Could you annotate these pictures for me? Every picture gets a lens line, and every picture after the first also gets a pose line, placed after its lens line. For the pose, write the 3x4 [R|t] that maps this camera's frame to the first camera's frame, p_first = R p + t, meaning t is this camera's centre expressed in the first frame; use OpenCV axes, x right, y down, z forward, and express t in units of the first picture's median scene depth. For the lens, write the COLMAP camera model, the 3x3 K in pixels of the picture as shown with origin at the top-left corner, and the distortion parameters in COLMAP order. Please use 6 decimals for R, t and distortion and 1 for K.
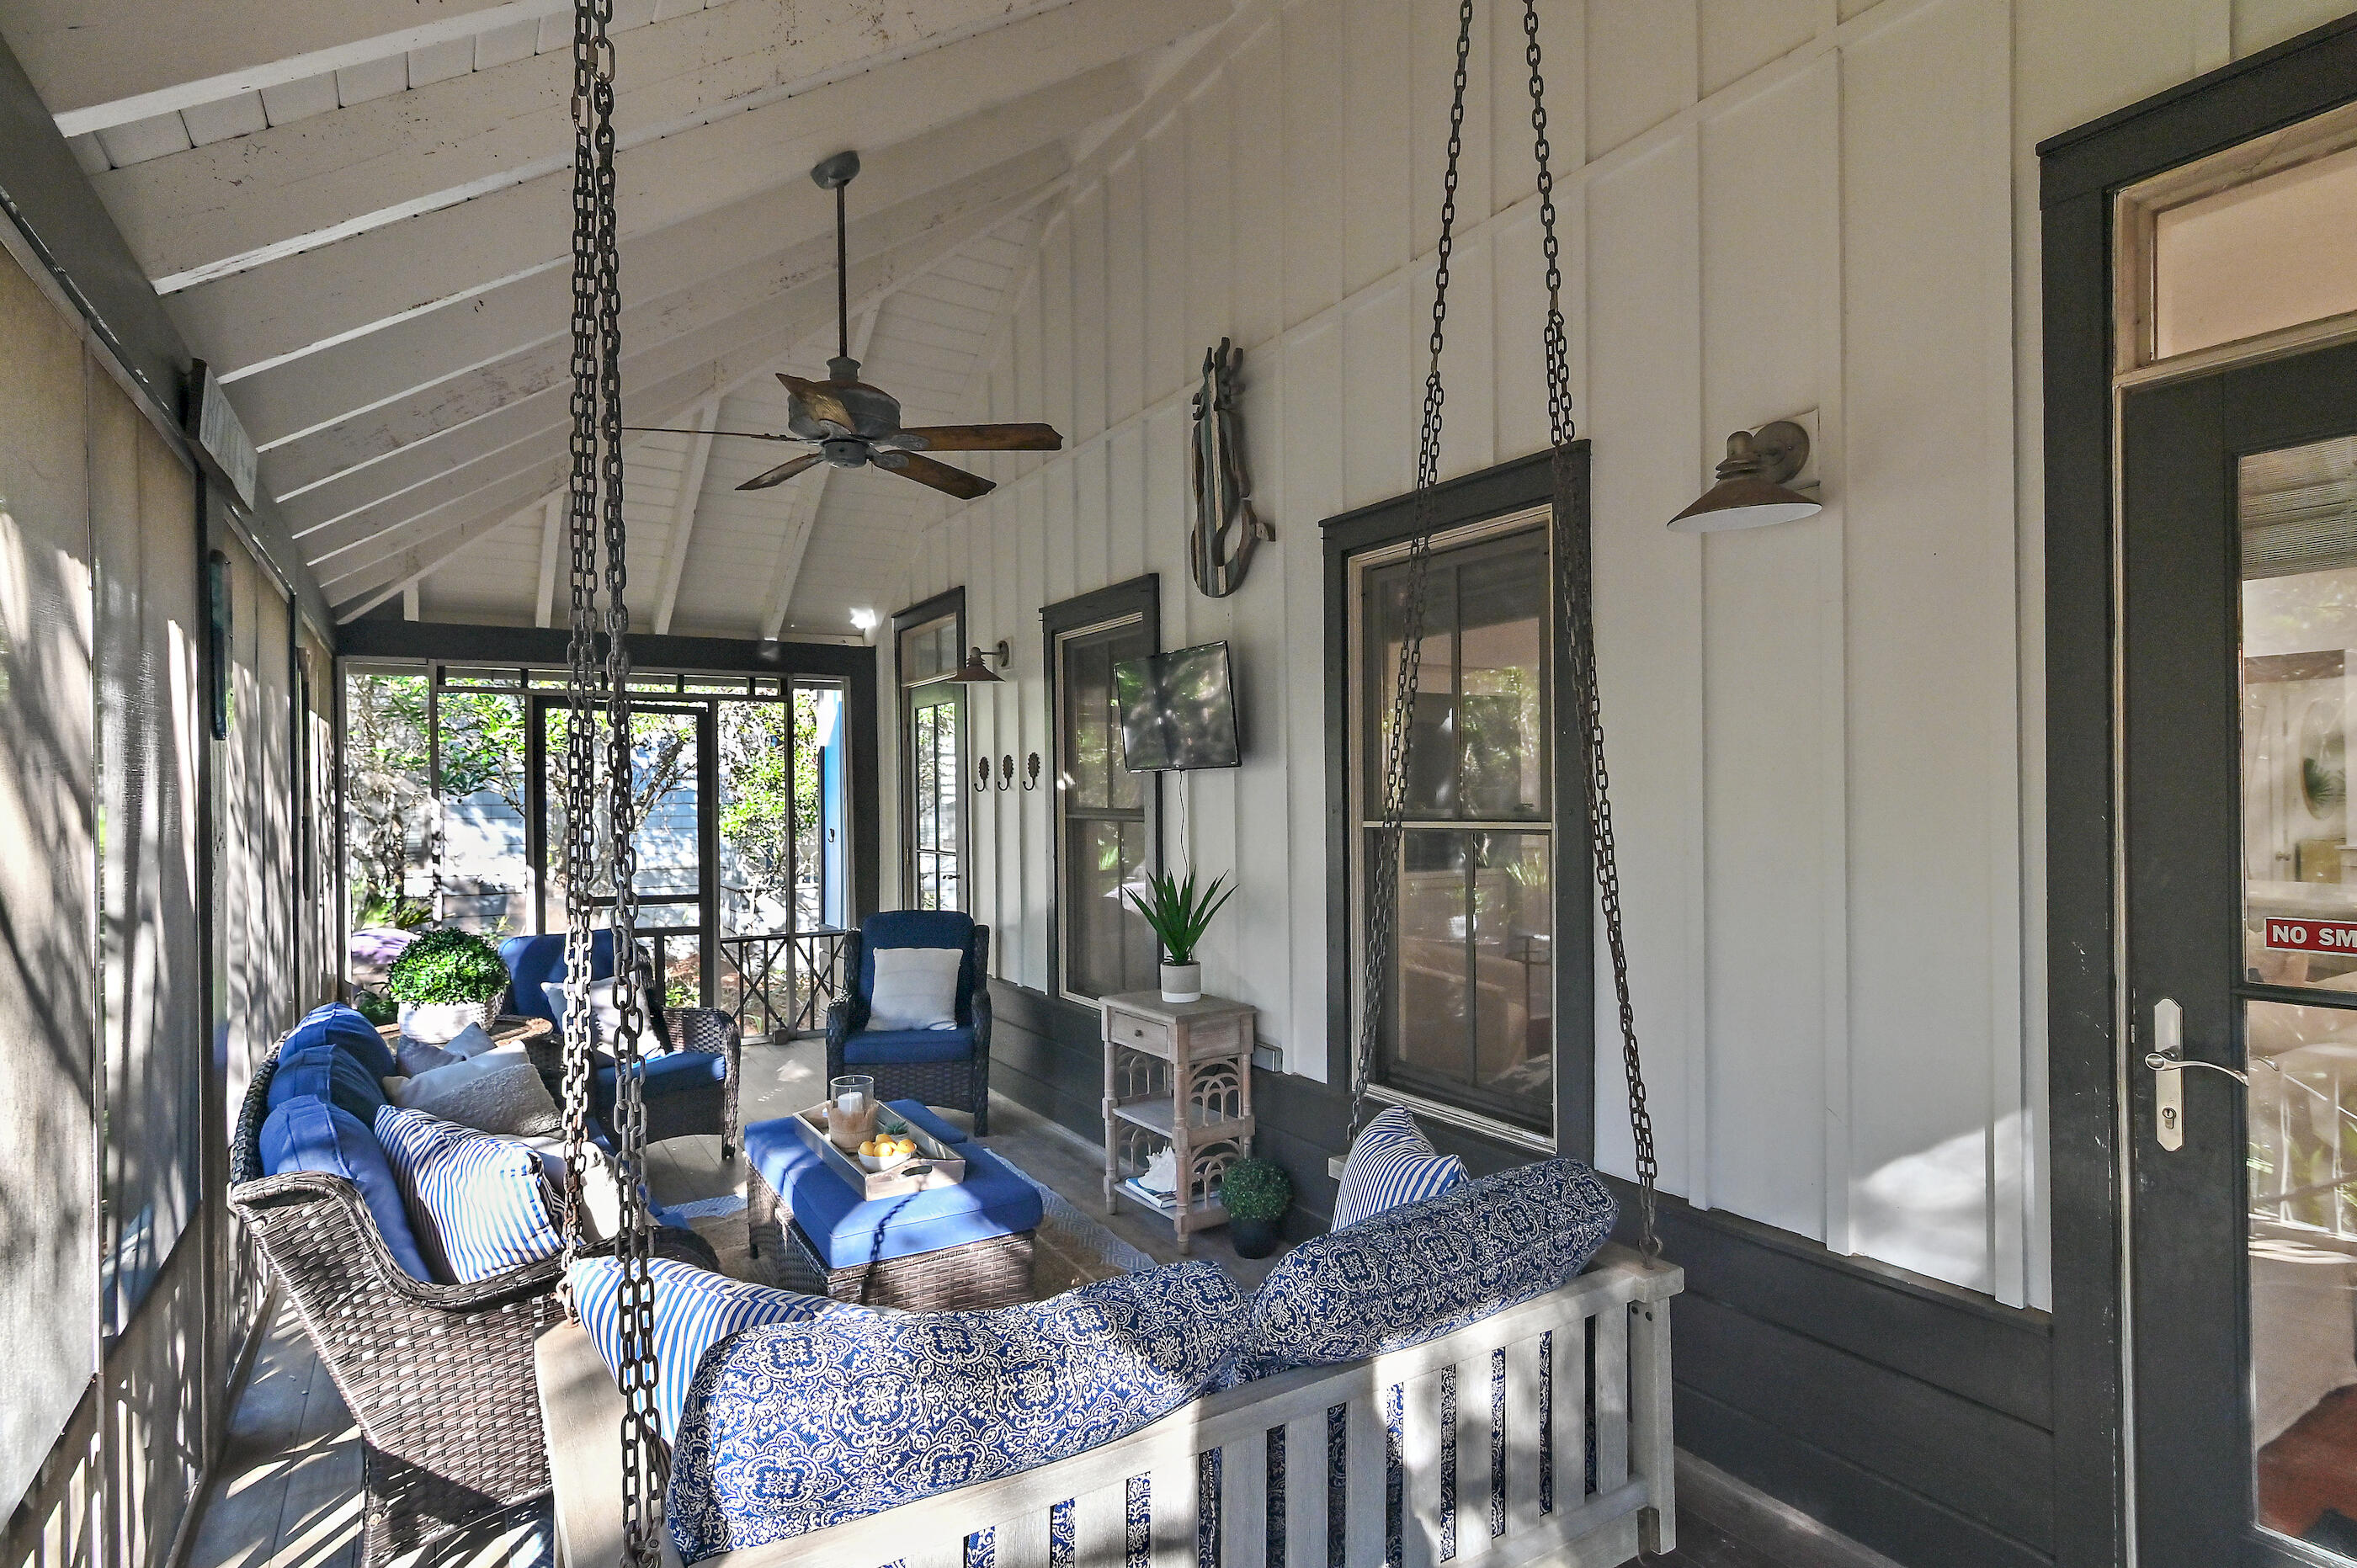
lens RADIAL K [[1182.3, 0, 1178.5], [0, 1182.3, 784.0], [0, 0, 1]] dist [0.000711, -0.000096]
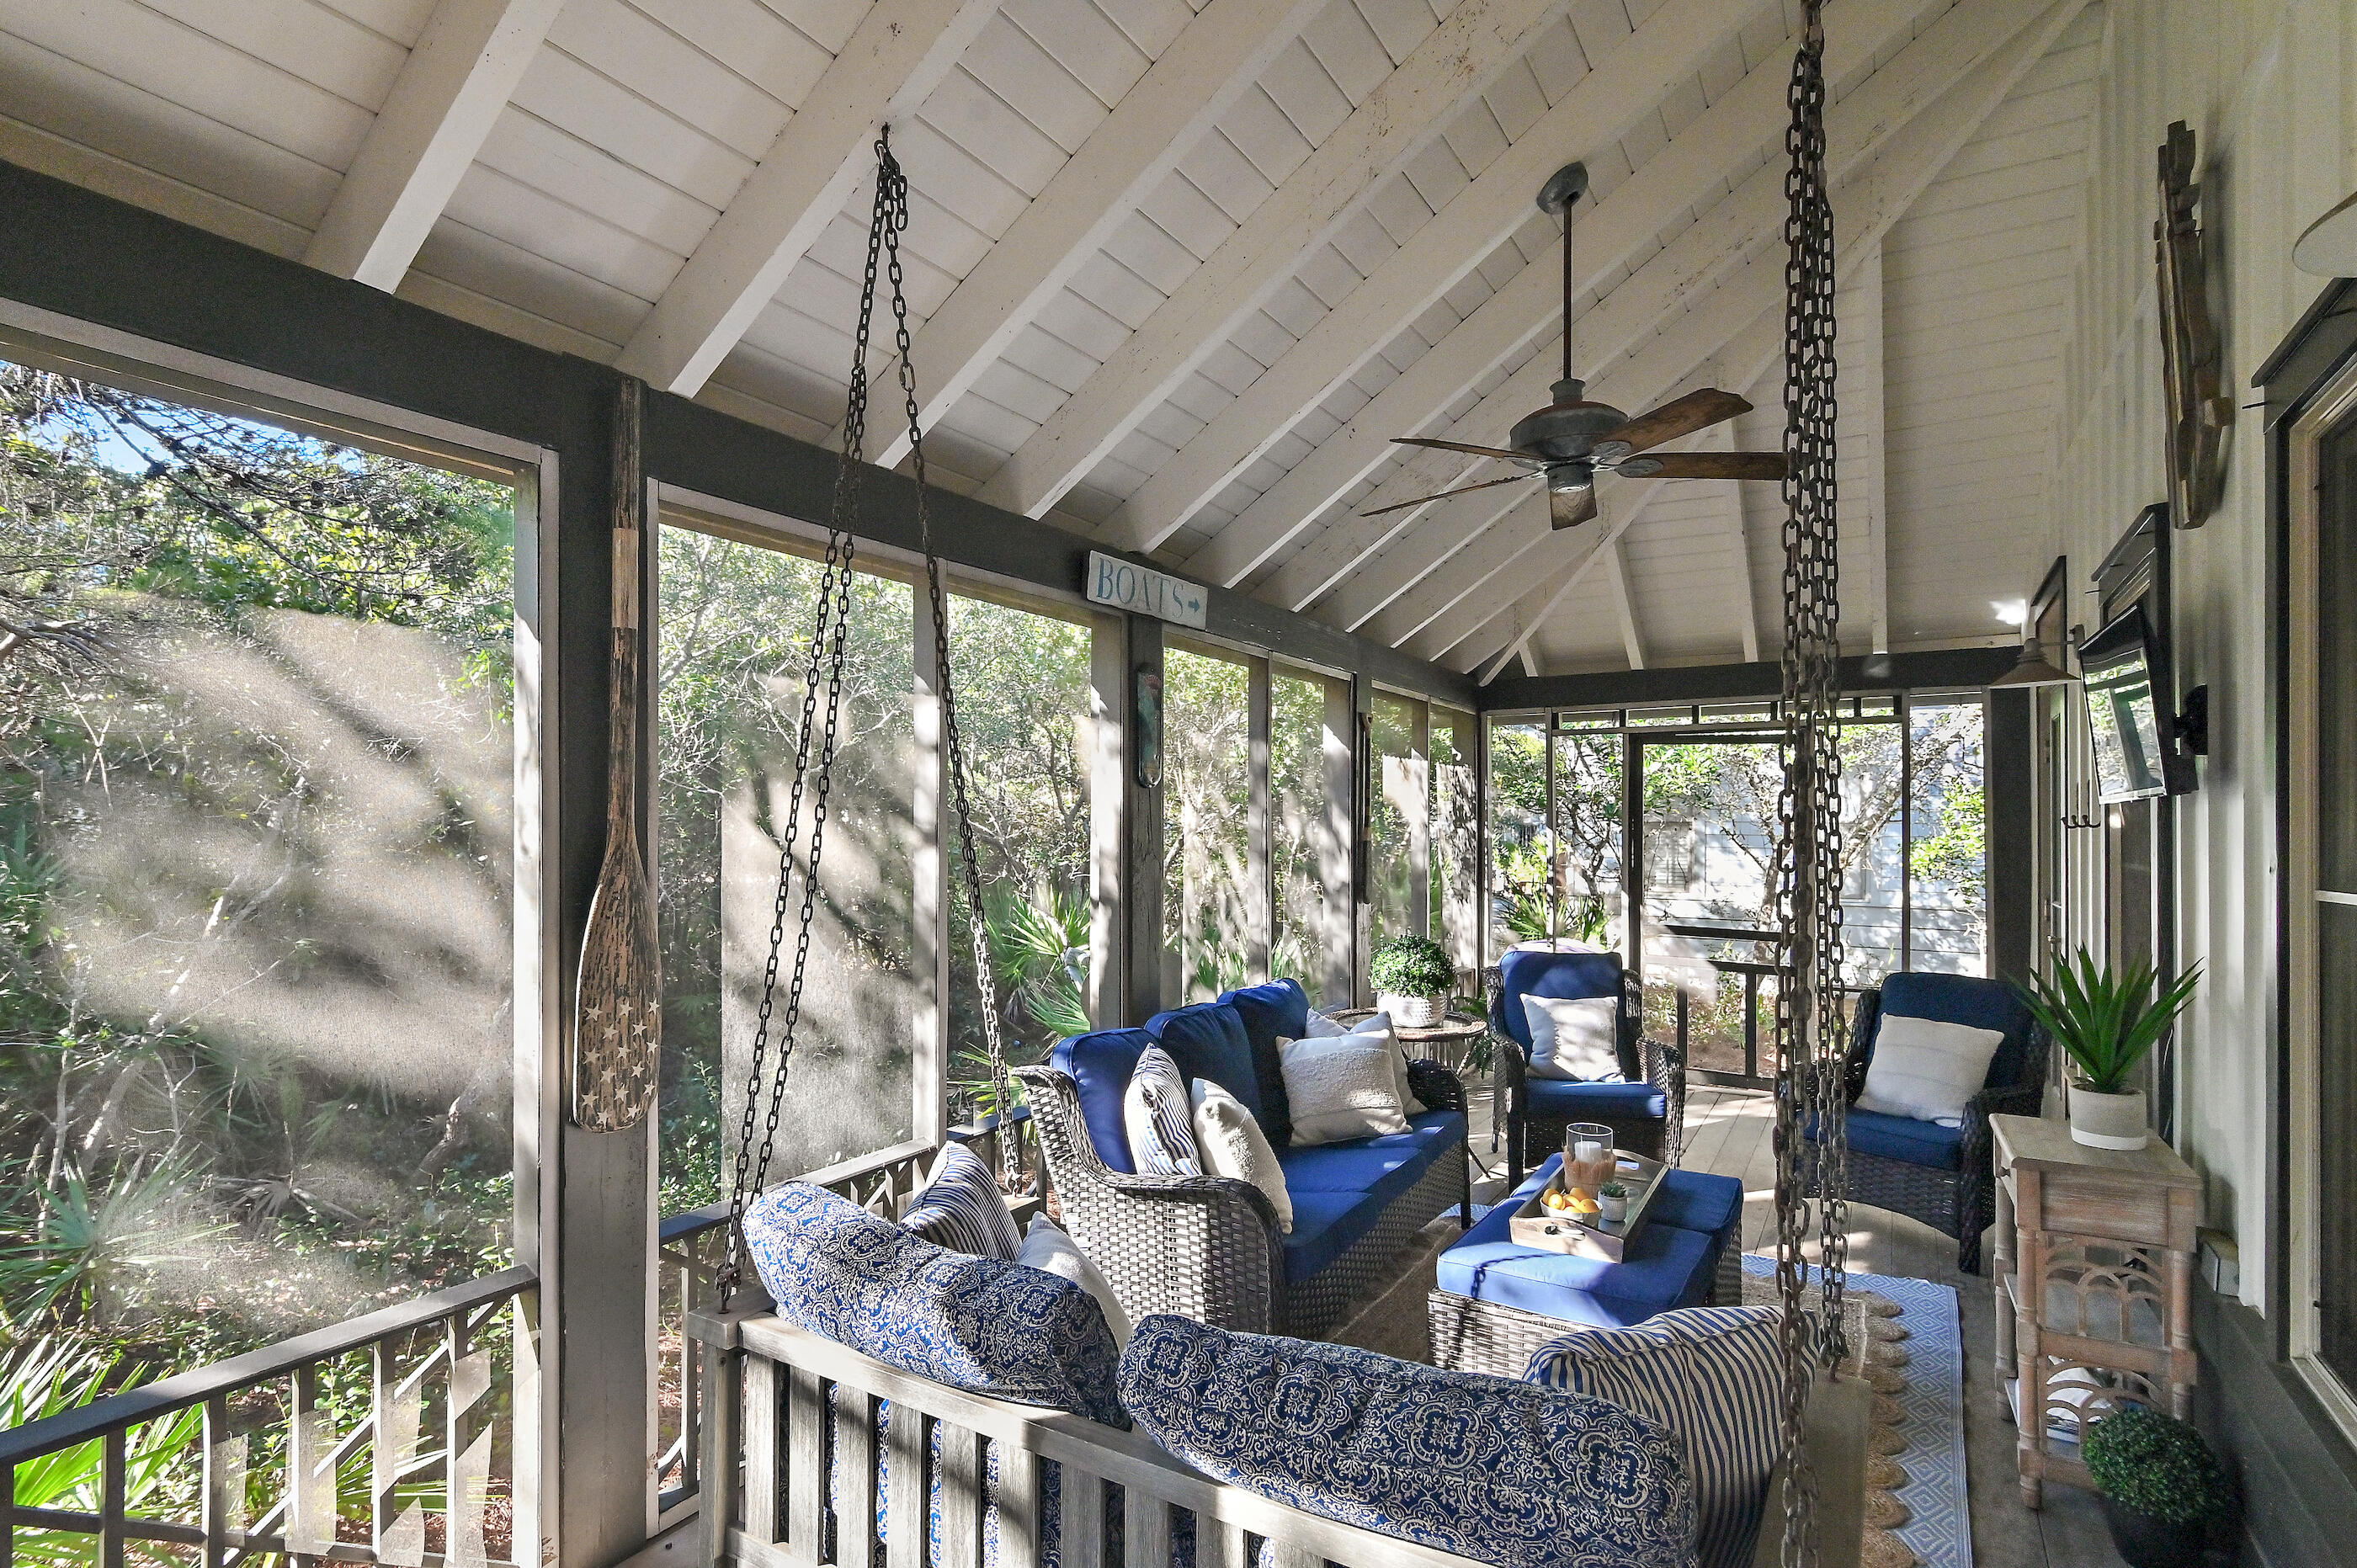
lens RADIAL K [[1181.0, 0, 1162.4], [0, 1181.0, 810.5], [0, 0, 1]] dist [-0.000456, -0.000062]
pose [[0.439528, -0.000279, -0.898229, 0.248971], [-0.001883, 0.999997, -0.001232, -0.002773], [0.898227, 0.002233, 0.439527, 0.155256]]
